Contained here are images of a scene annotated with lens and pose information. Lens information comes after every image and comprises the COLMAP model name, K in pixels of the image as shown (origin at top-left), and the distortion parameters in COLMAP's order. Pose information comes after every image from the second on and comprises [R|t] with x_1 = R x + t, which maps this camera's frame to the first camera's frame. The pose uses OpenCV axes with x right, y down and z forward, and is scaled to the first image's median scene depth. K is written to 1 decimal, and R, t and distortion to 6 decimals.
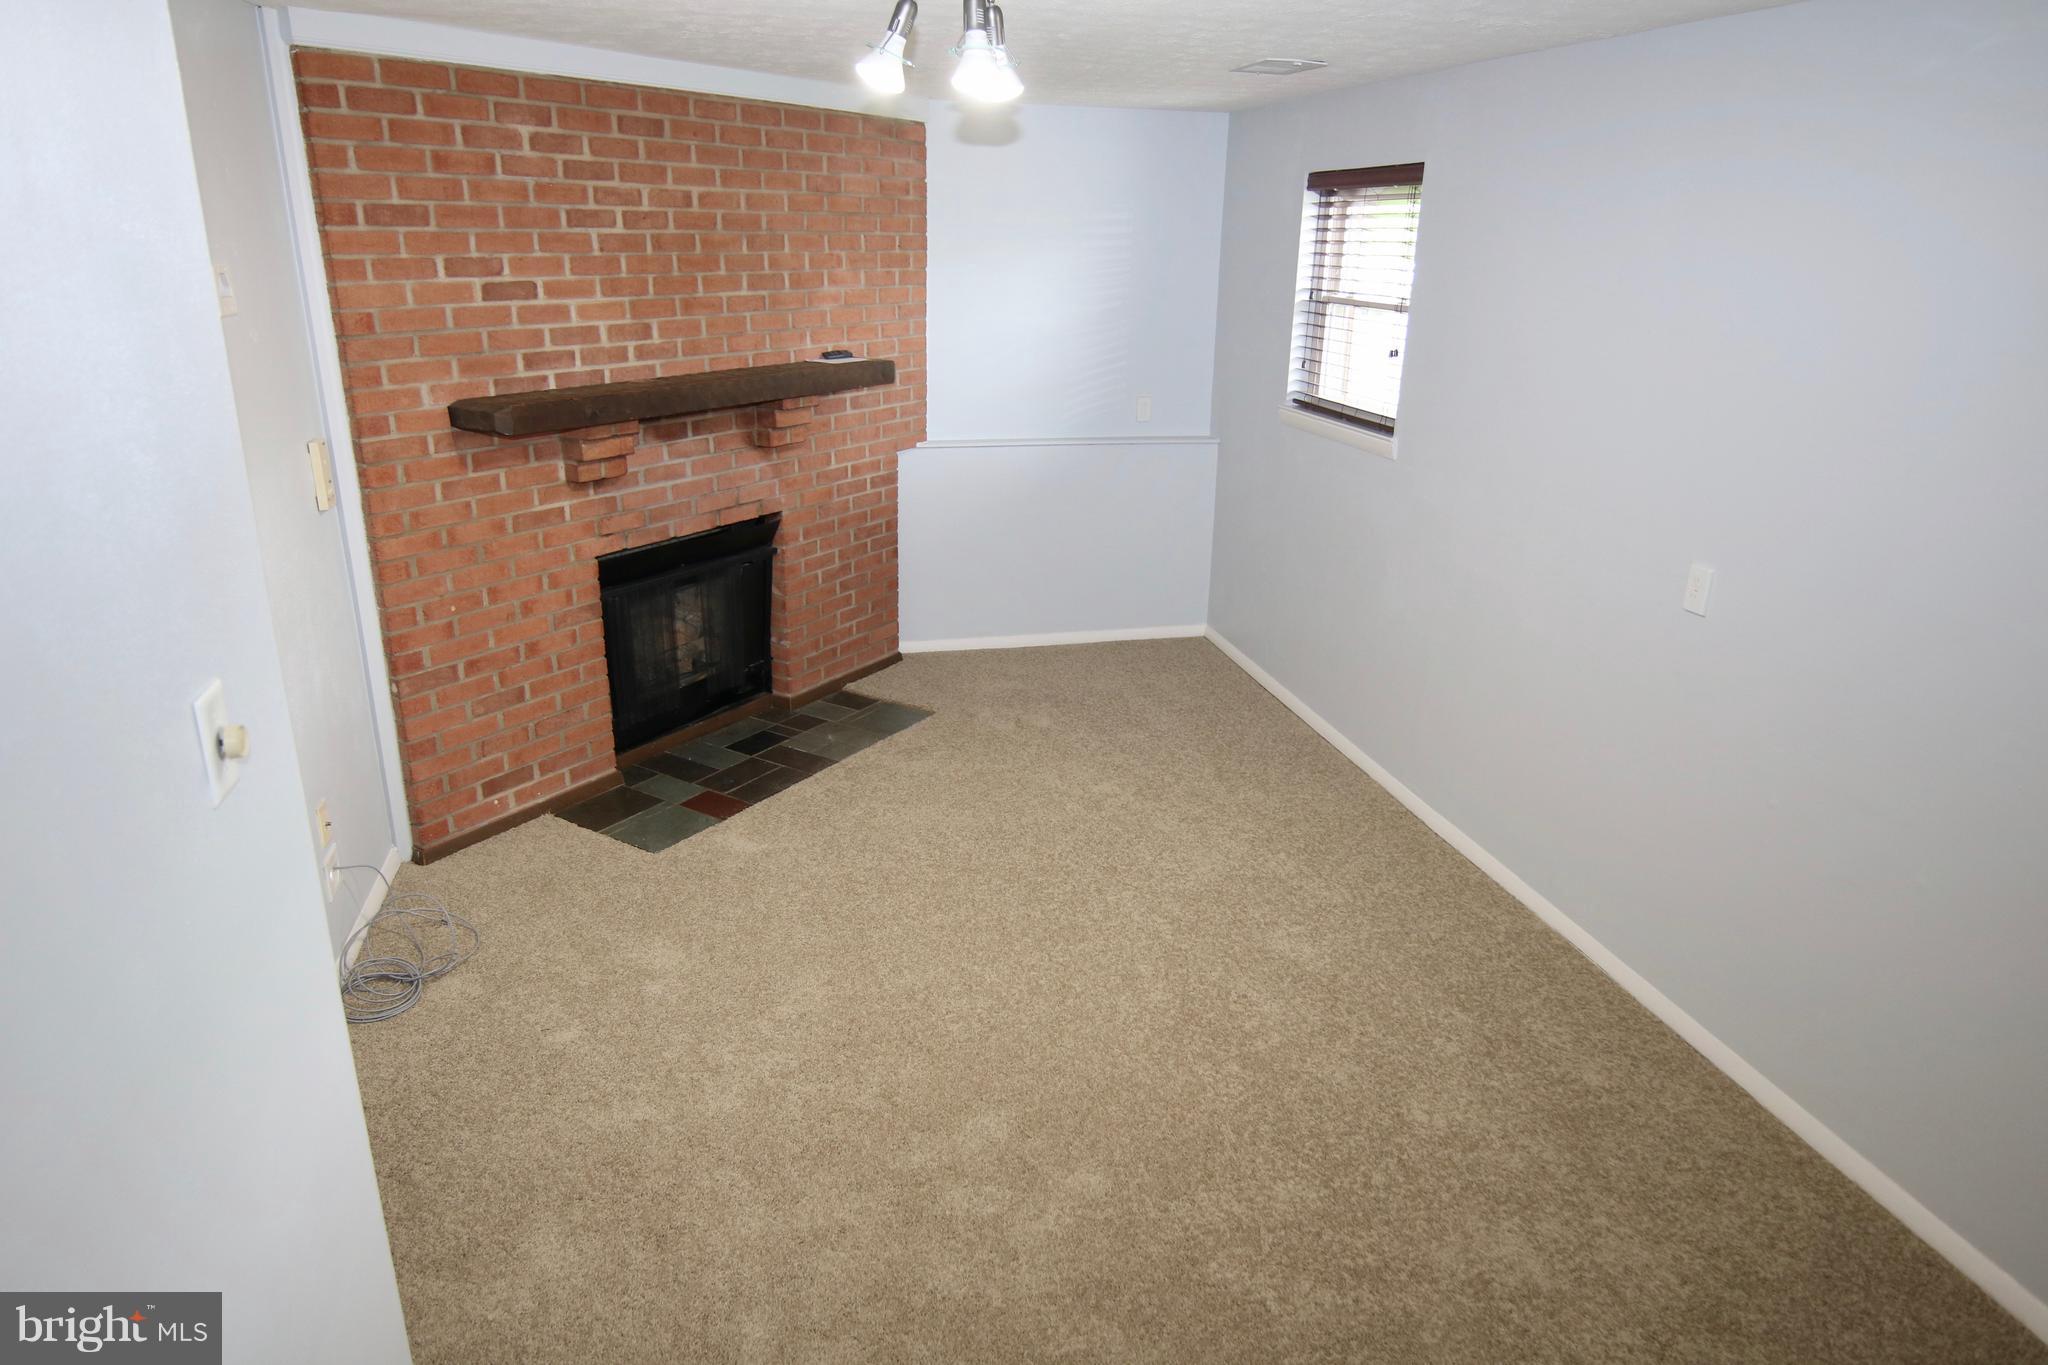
lens RADIAL K [[1158.8, 0, 1020.7], [0, 1158.8, 693.0], [0, 0, 1]] dist [-0.002925, -0.018578]
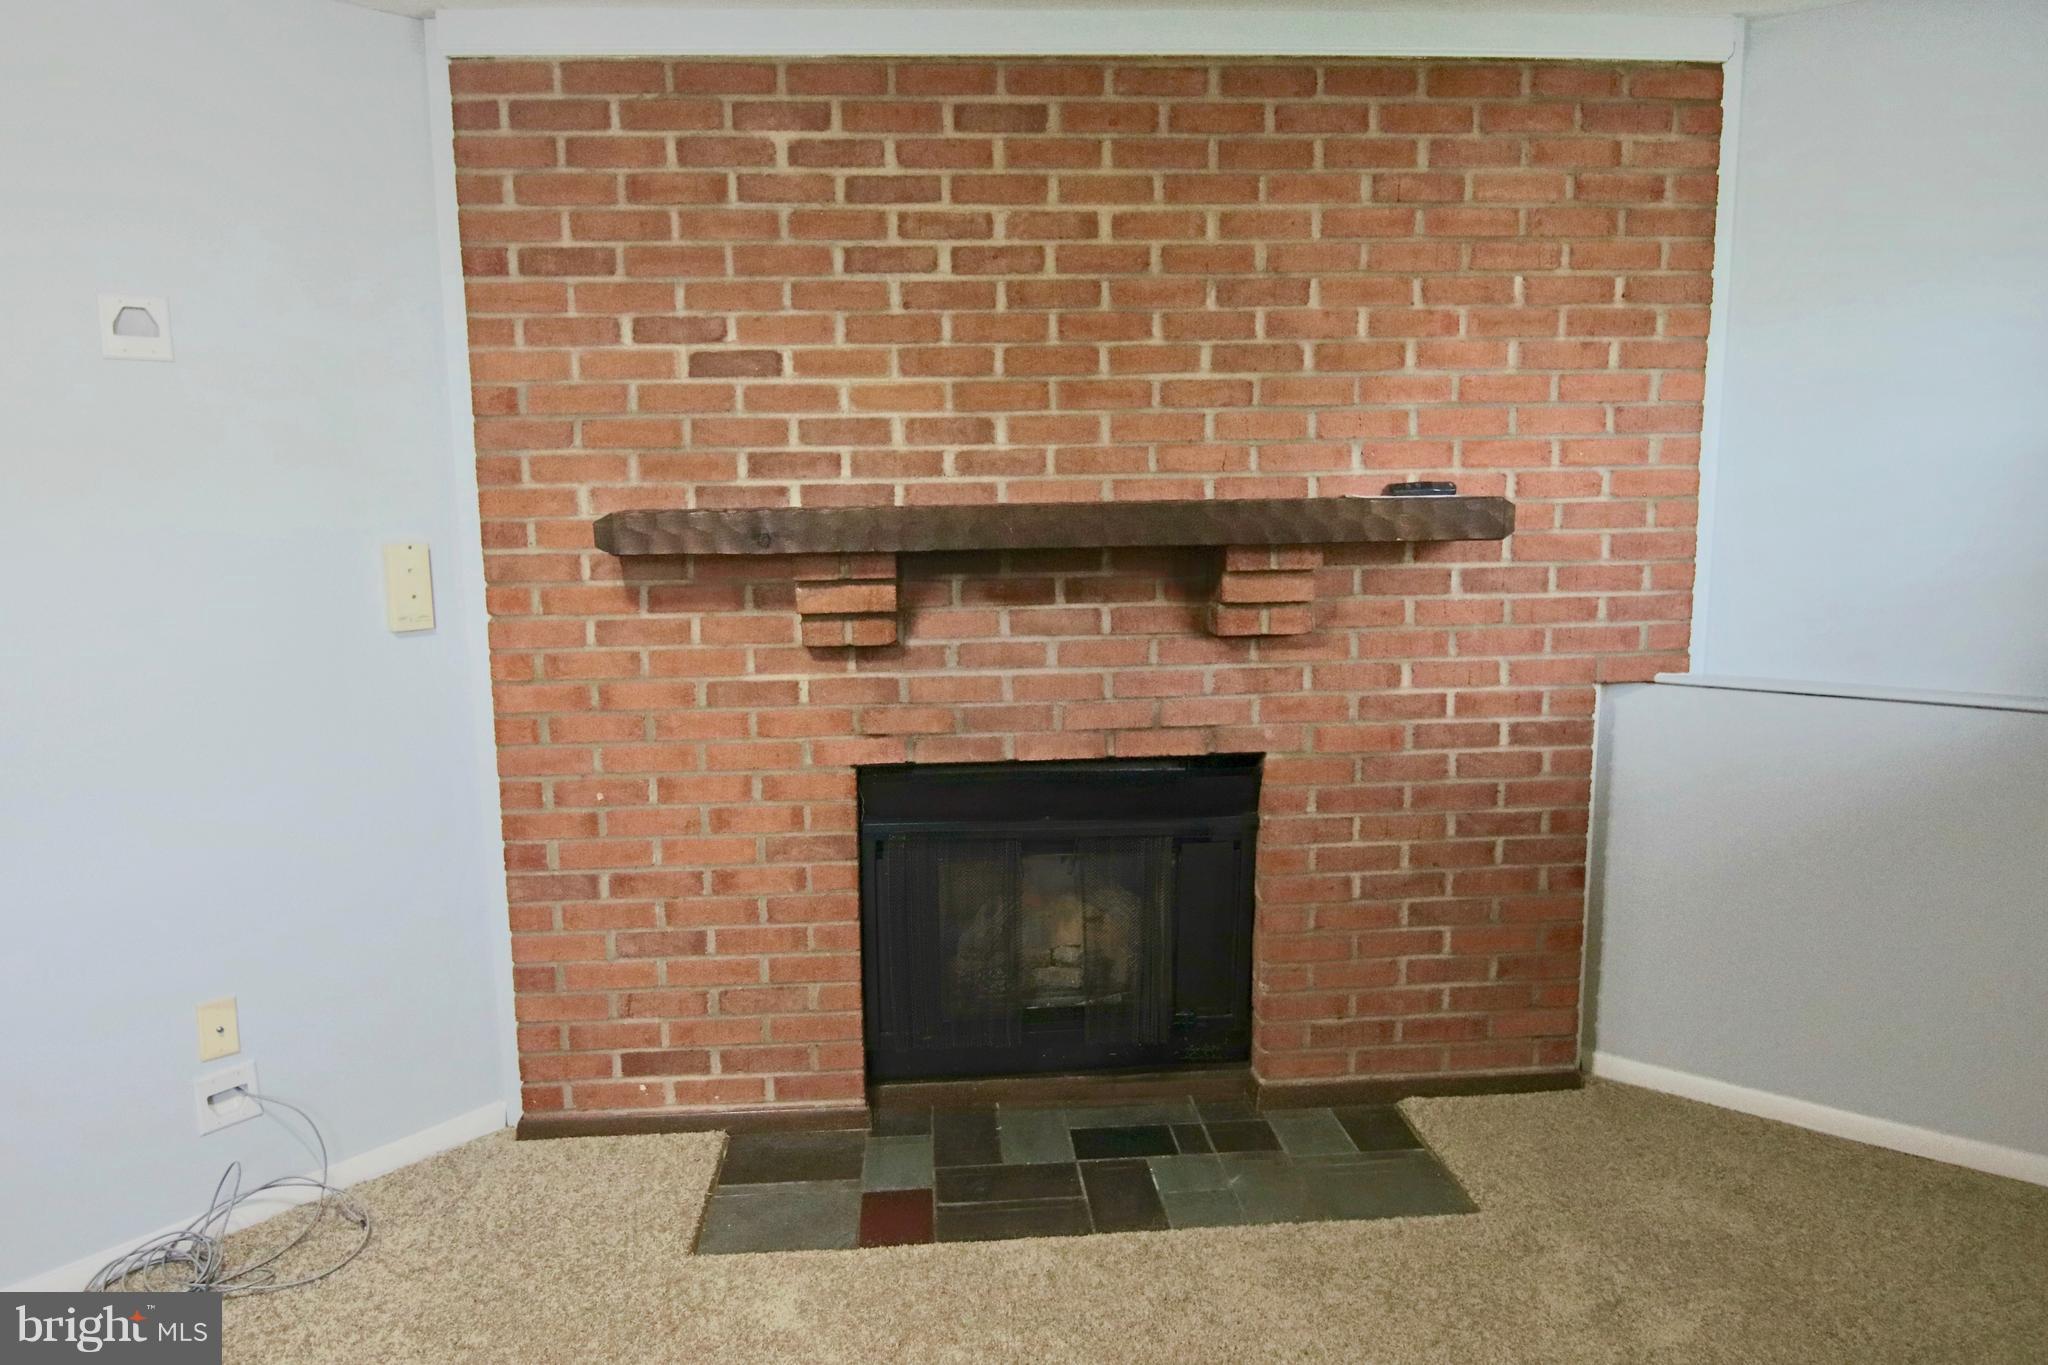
lens RADIAL K [[1465.4, 0, 1021.6], [0, 1465.4, 694.3], [0, 0, 1]] dist [0.007343, -0.041119]
pose [[0.621584, 0.109829, -0.775610, 0.327903], [-0.261488, 0.962421, -0.073278, -0.123139], [0.738416, 0.248361, 0.626944, 0.557961]]
